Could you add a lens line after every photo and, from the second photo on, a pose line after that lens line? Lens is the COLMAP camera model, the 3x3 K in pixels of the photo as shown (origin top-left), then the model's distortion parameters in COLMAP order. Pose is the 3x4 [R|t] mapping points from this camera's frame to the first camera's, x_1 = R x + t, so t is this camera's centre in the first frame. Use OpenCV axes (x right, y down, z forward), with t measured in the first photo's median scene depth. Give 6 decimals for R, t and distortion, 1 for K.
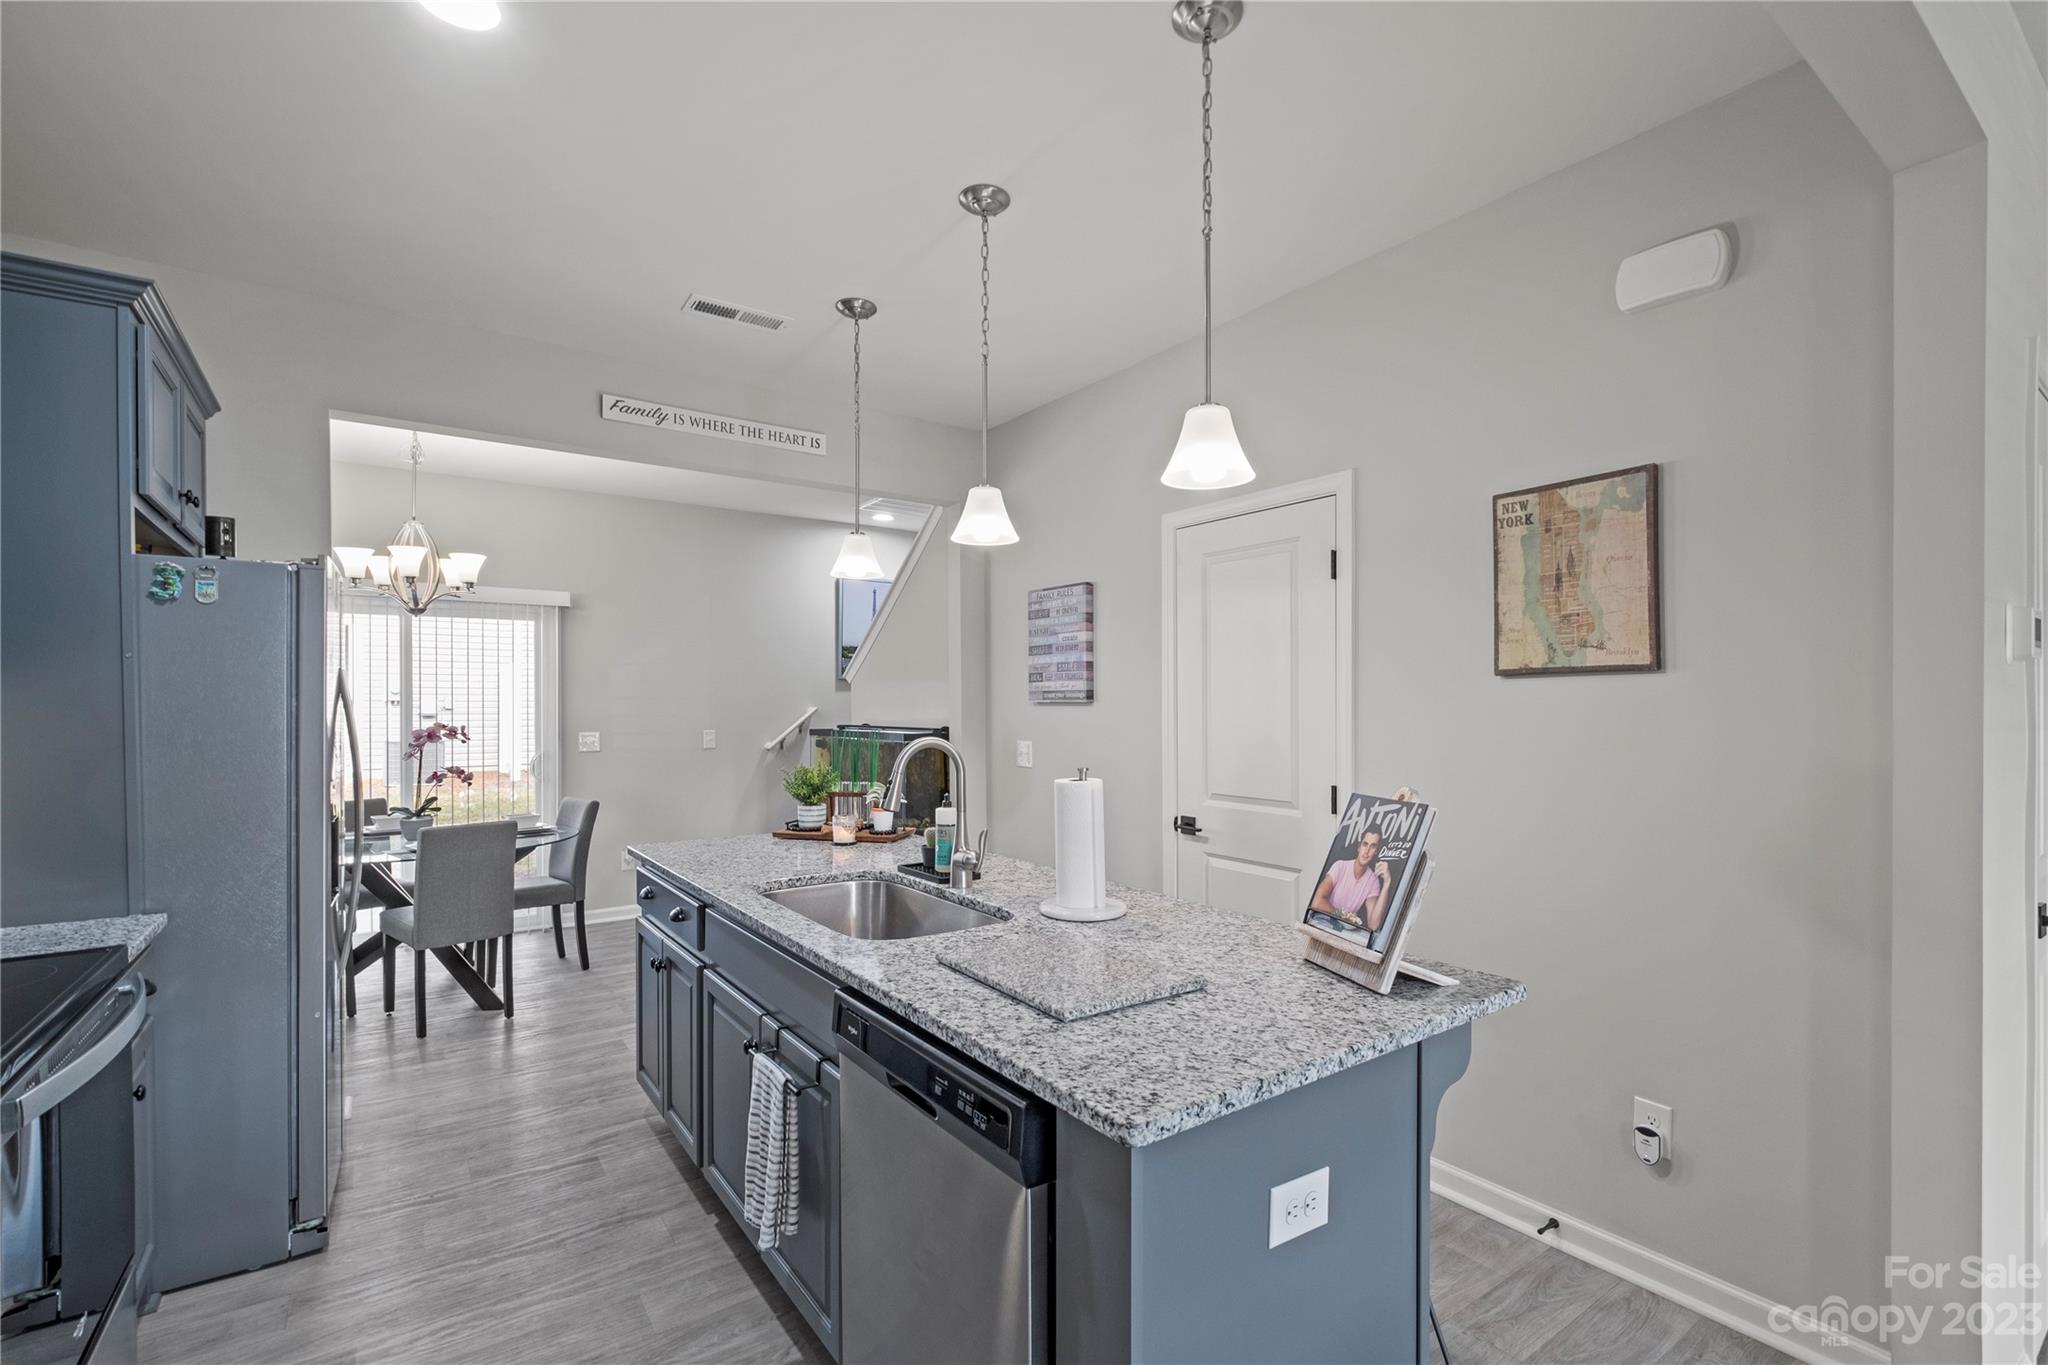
lens RADIAL K [[909.1, 0, 1034.4], [0, 909.1, 708.3], [0, 0, 1]] dist [0.004245, 0.000068]
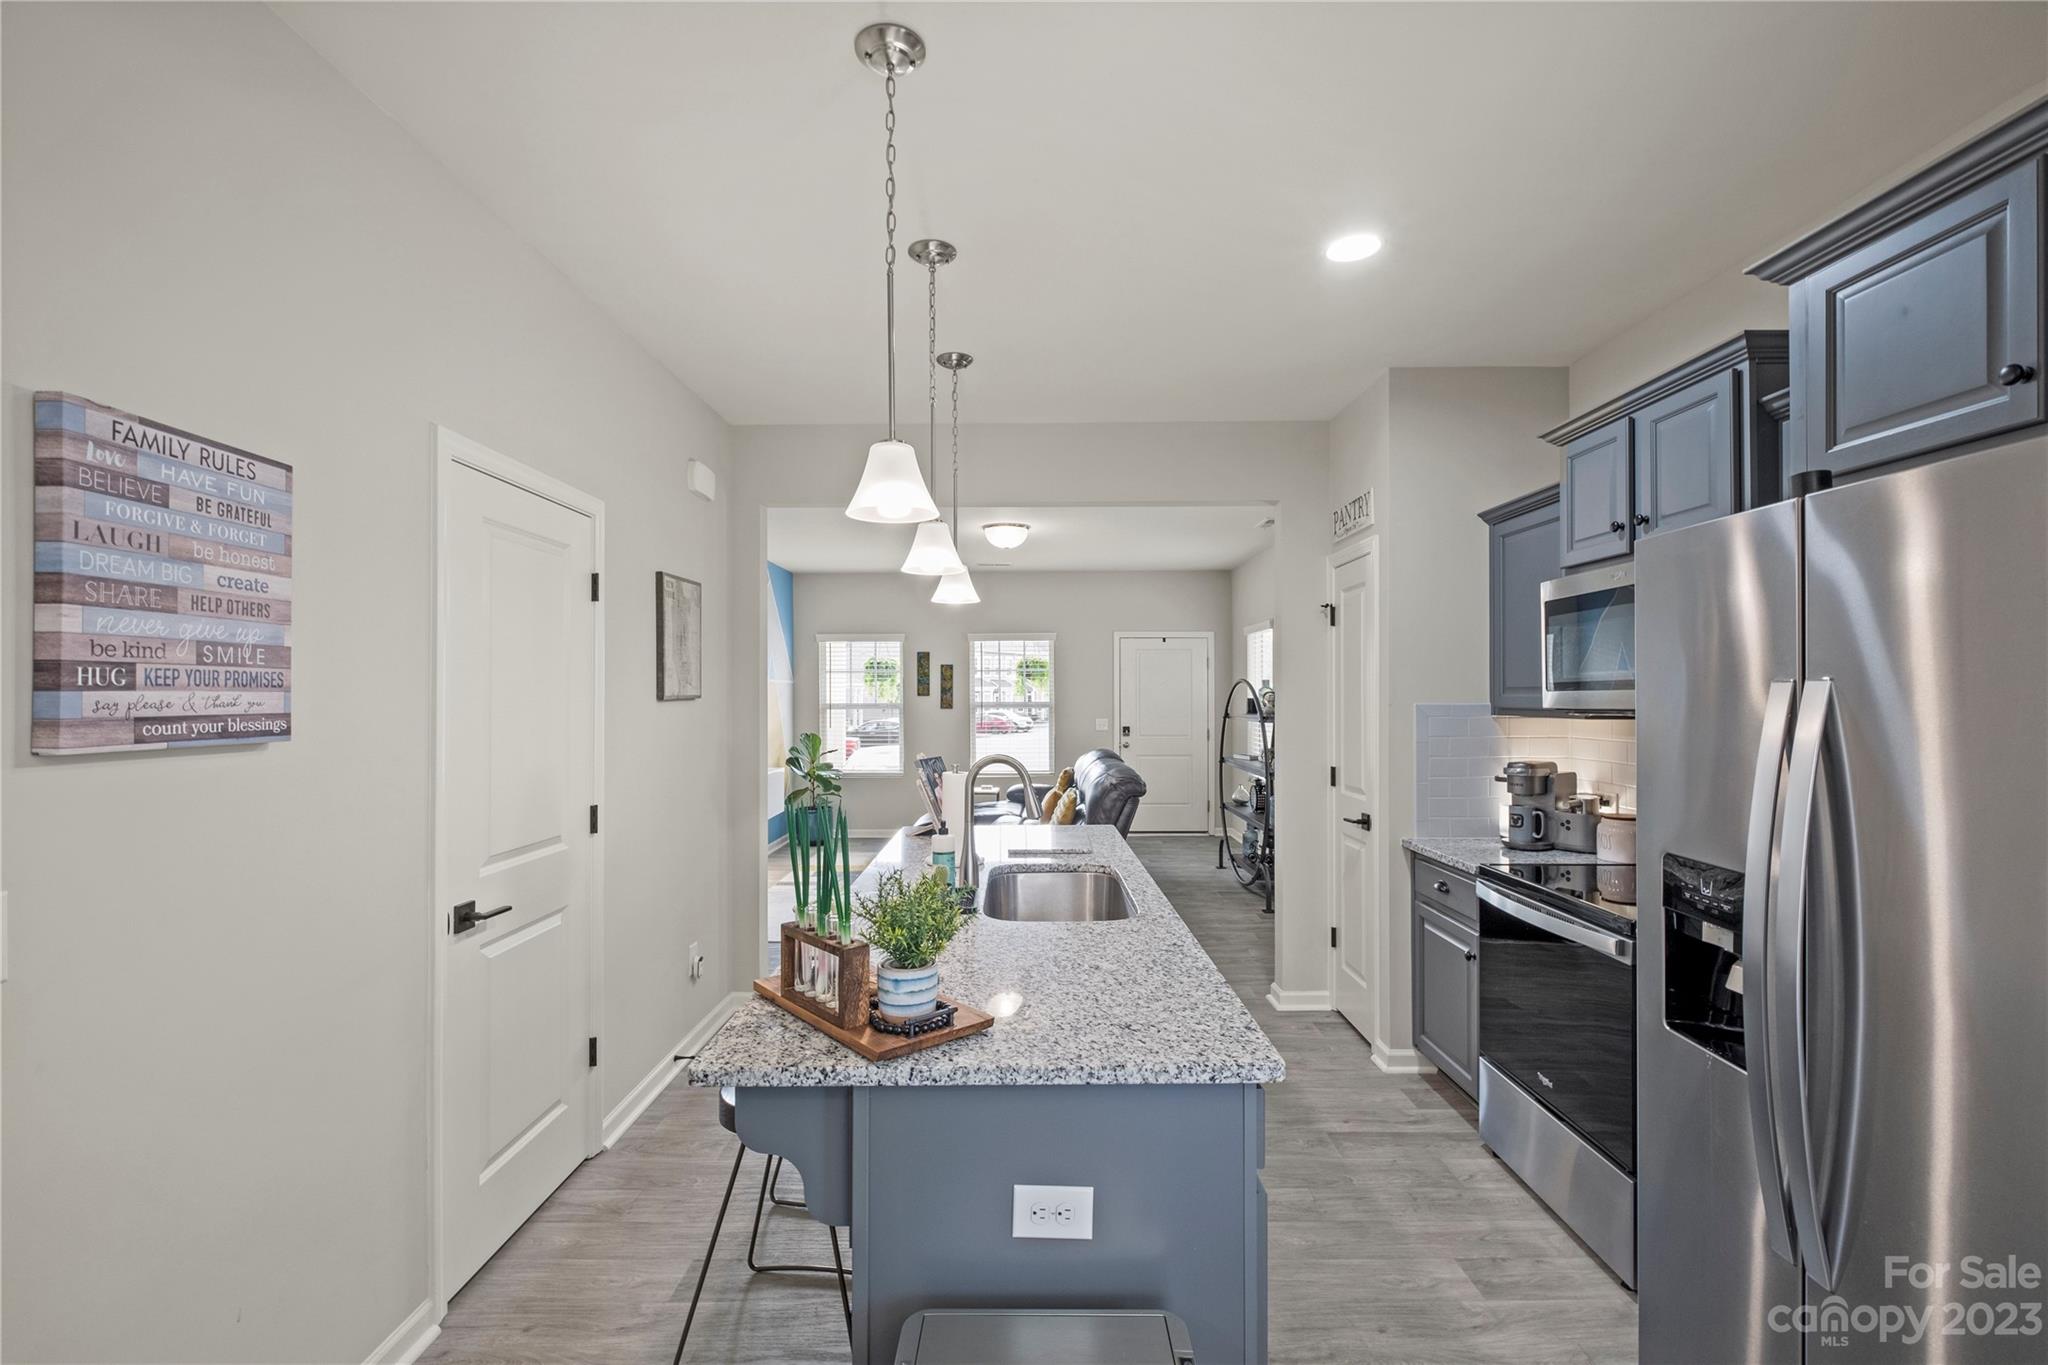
lens RADIAL K [[893.5, 0, 1026.9], [0, 893.5, 696.6], [0, 0, 1]] dist [0.002694, -0.005556]
pose [[-0.812550, 0.003482, 0.582881, -0.745416], [0.007751, 0.999958, 0.004831, -0.042578], [-0.582840, 0.008443, -0.812543, 1.774400]]
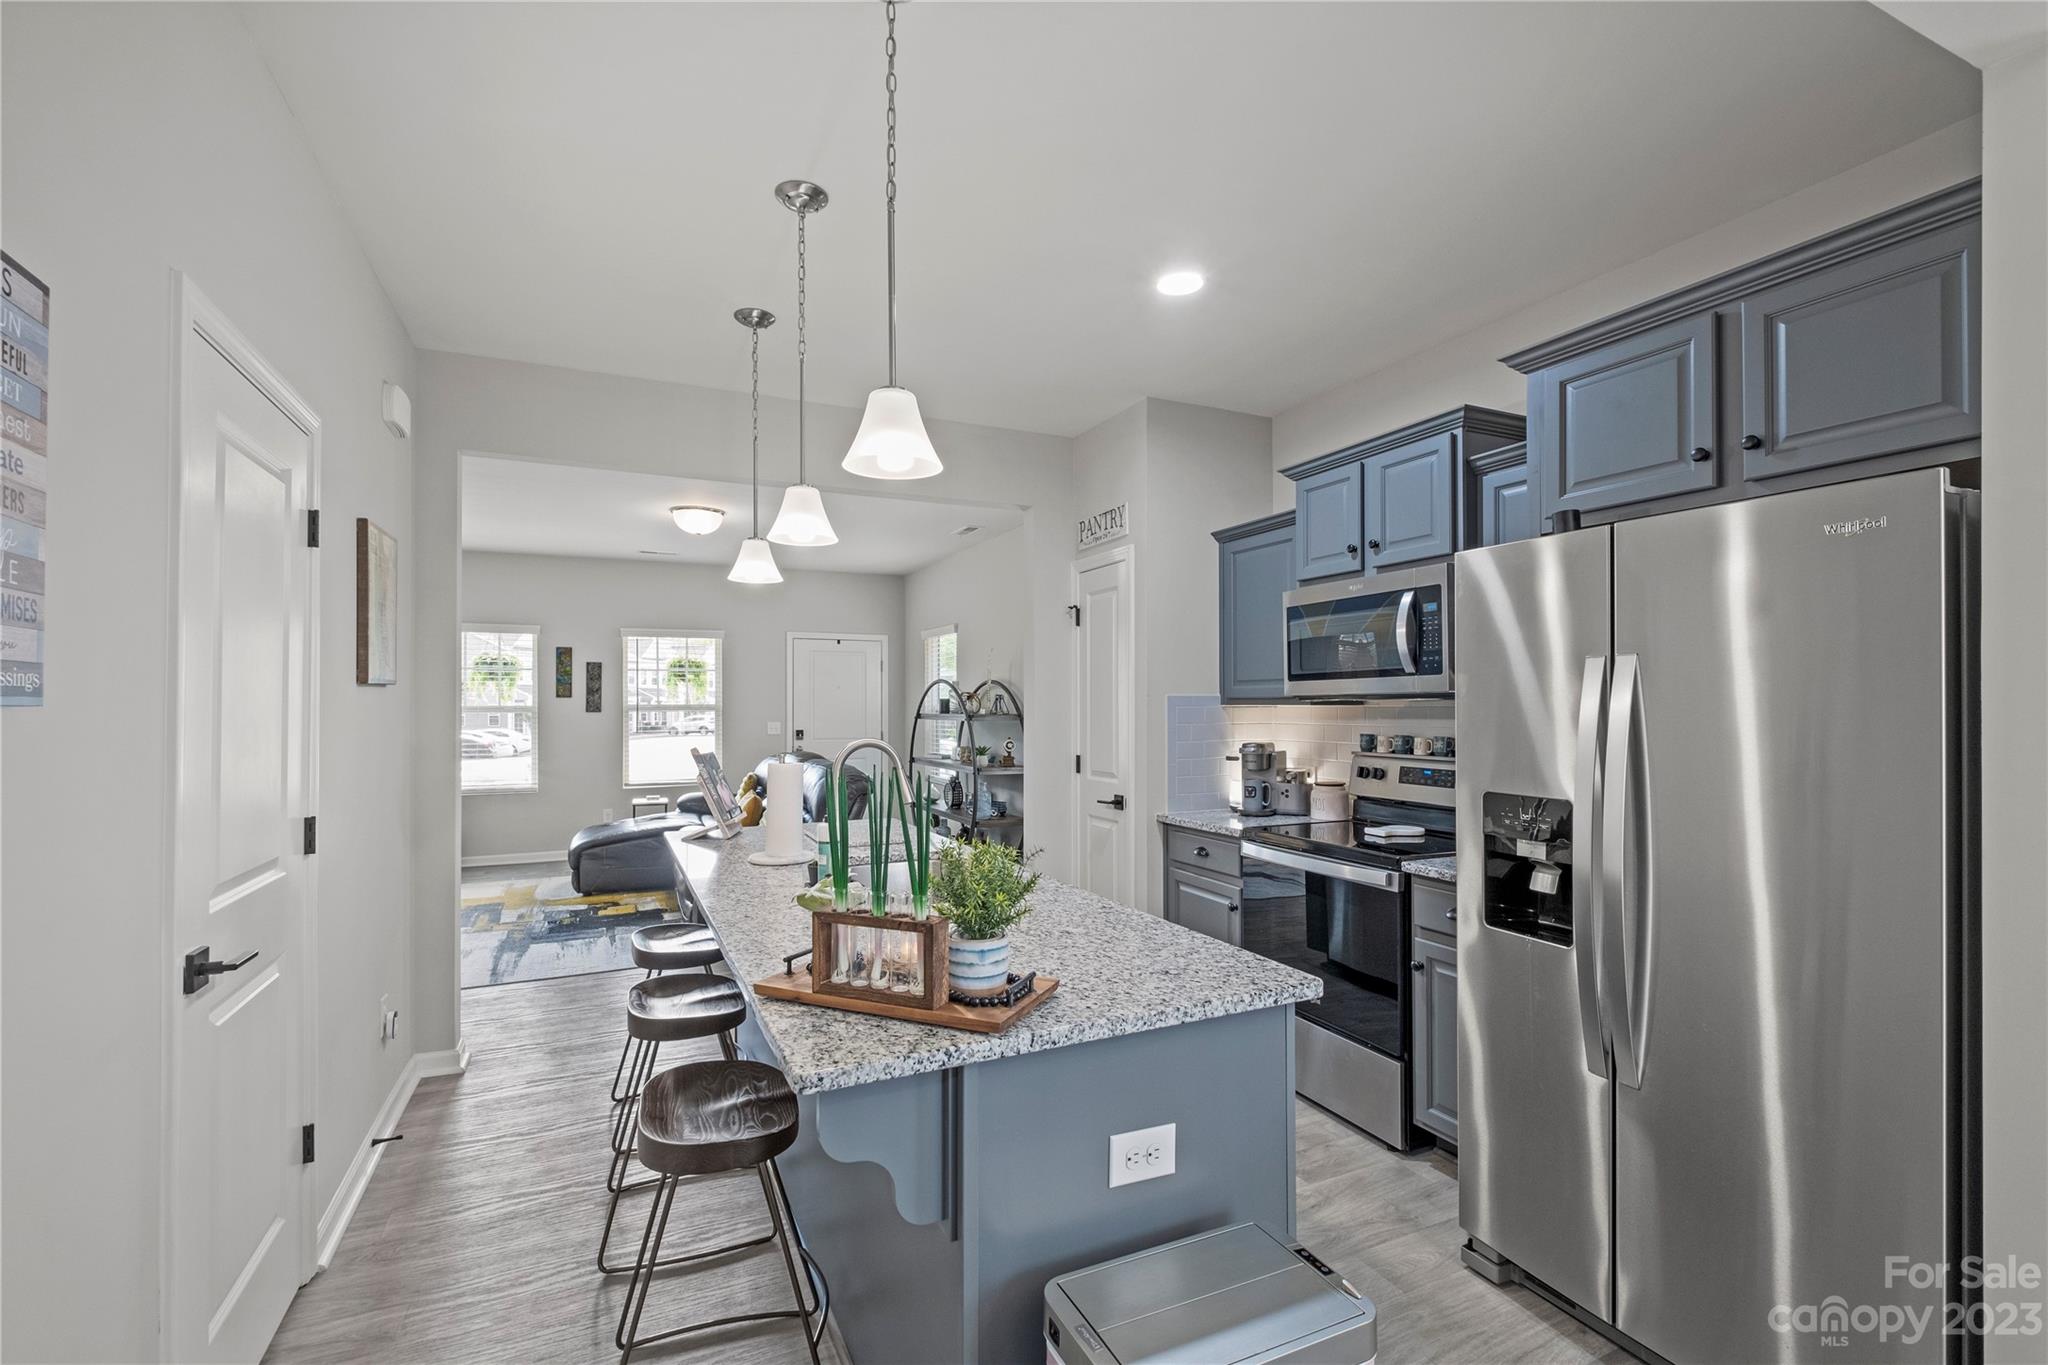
lens RADIAL K [[892.5, 0, 1026.5], [0, 892.5, 702.1], [0, 0, 1]] dist [0.000052, -0.003534]
pose [[-0.983519, 0.004722, 0.180741, -0.462631], [0.005181, 0.999984, 0.002071, -0.010881], [-0.180728, 0.002973, -0.983529, 1.892255]]
